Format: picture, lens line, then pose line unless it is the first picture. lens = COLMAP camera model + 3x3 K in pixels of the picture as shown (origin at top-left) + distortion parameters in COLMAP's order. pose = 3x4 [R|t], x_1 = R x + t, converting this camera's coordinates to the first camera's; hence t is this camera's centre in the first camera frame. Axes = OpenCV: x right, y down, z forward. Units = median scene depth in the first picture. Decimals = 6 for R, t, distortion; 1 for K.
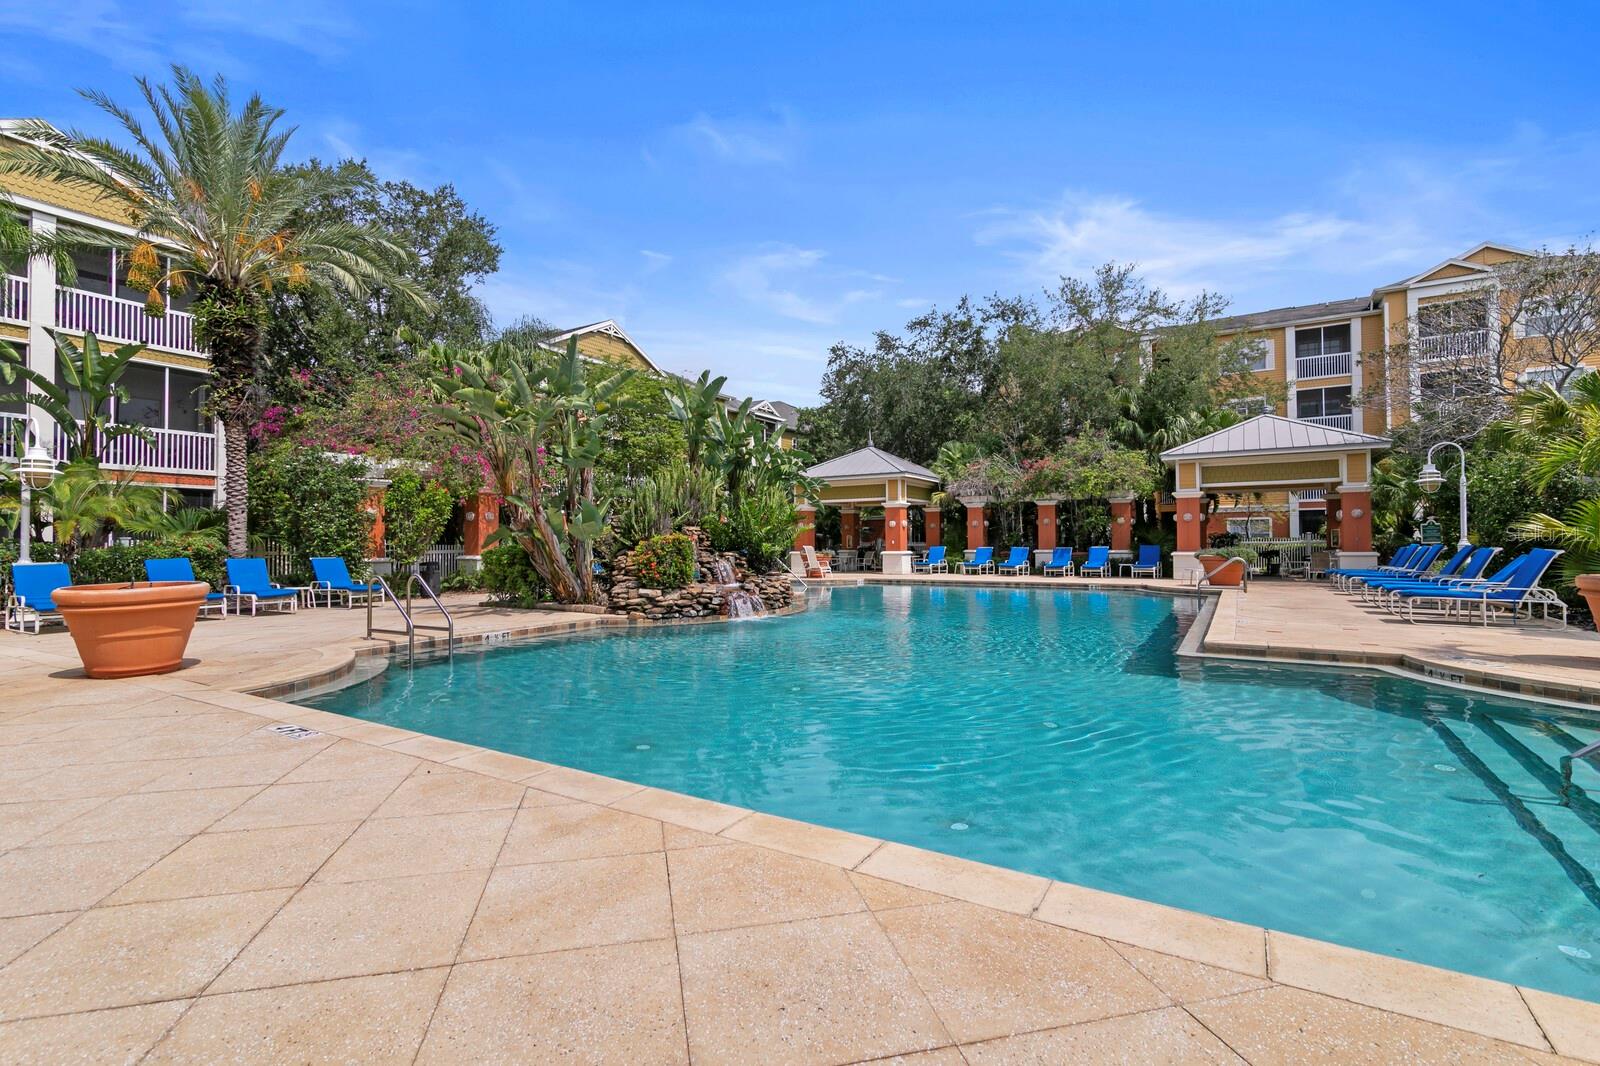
lens RADIAL K [[728.2, 0, 796.0], [0, 728.2, 542.3], [0, 0, 1]] dist [0.000052, -0.000415]
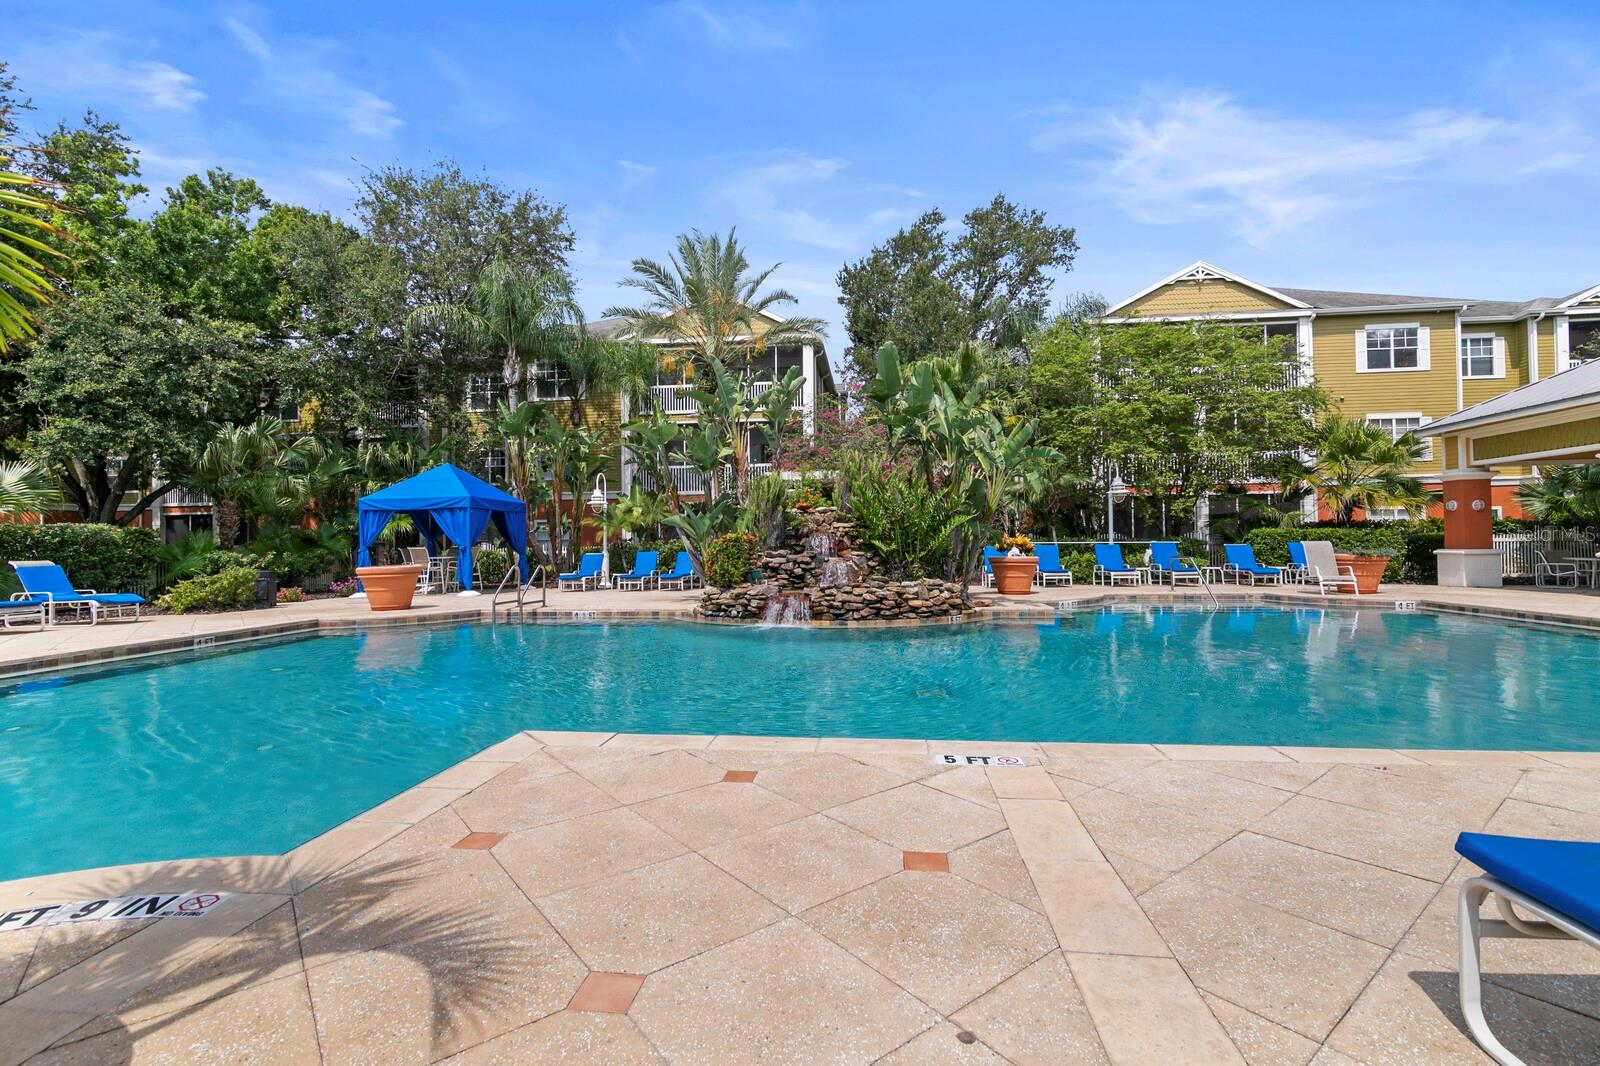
lens RADIAL K [[728.2, 0, 796.0], [0, 728.2, 542.3], [0, 0, 1]] dist [0.000052, -0.000415]
pose [[0.413608, -0.001892, -0.910453, 0.343497], [0.009081, 0.999957, 0.002047, 0.000451], [0.910410, -0.009114, 0.413608, 0.299017]]
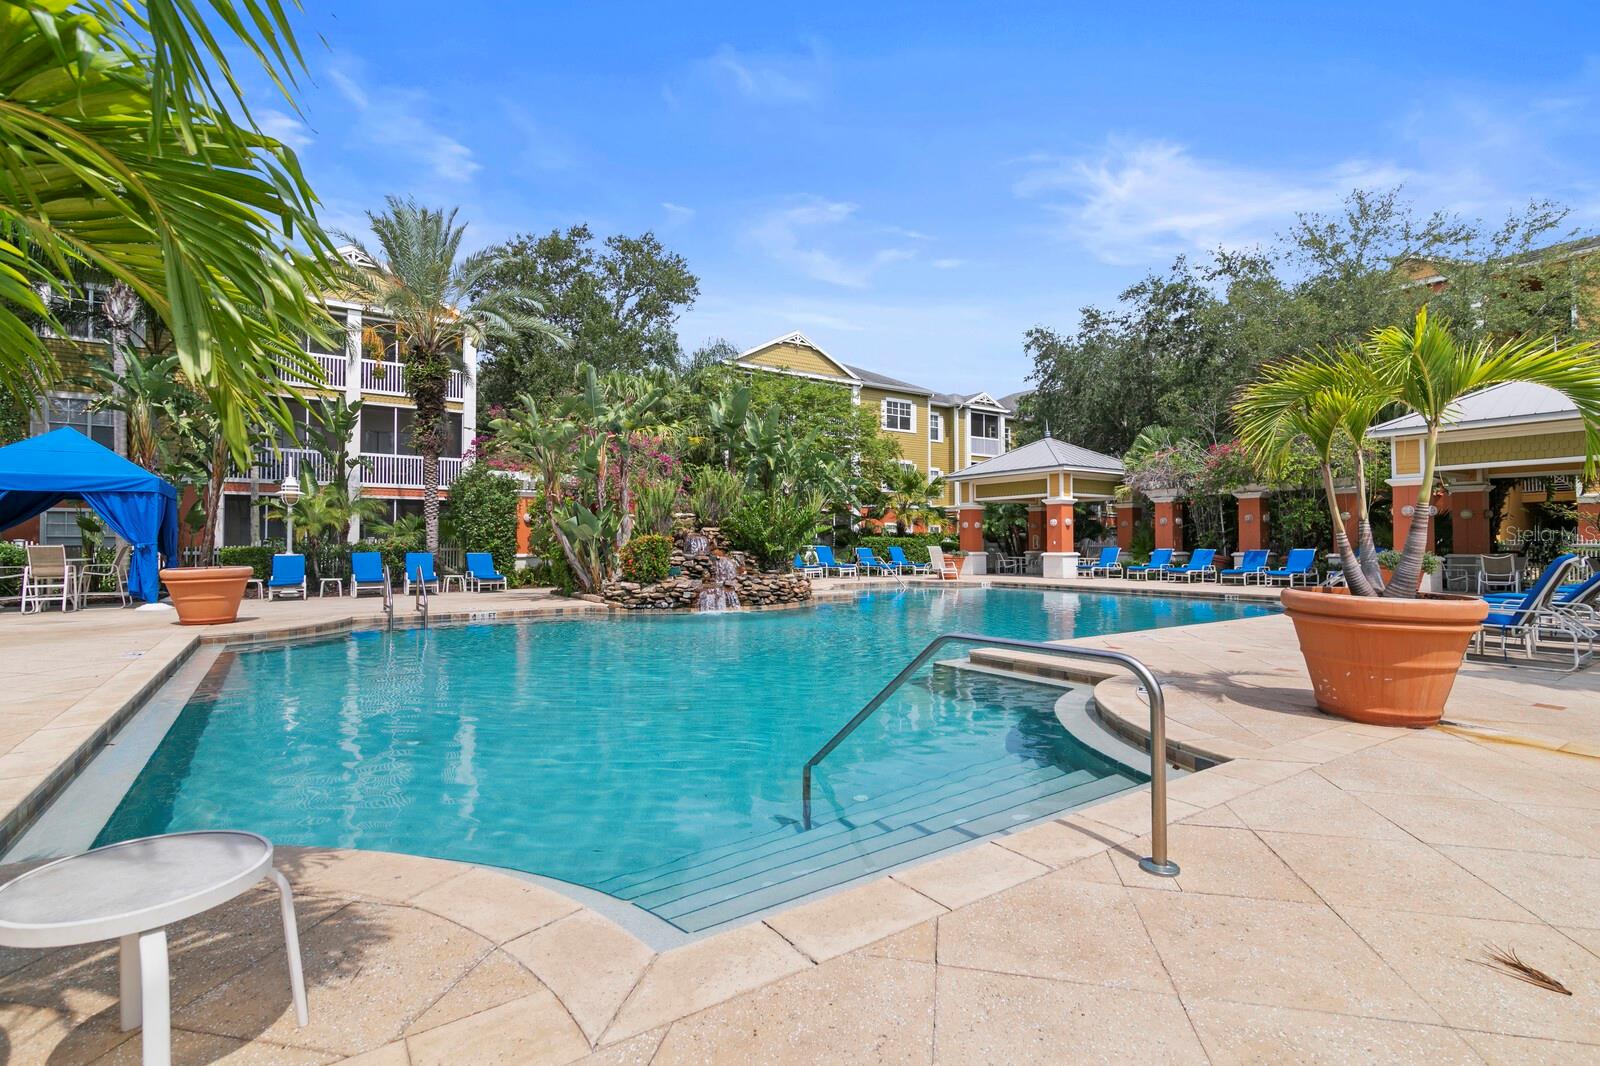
lens RADIAL K [[753.0, 0, 792.8], [0, 753.0, 545.2], [0, 0, 1]] dist [-0.000078, -0.000287]
pose [[0.906358, 0.005033, -0.422480, 0.233258], [-0.003512, 0.999984, 0.004379, -0.000239], [0.422495, -0.002485, 0.906362, 0.014998]]
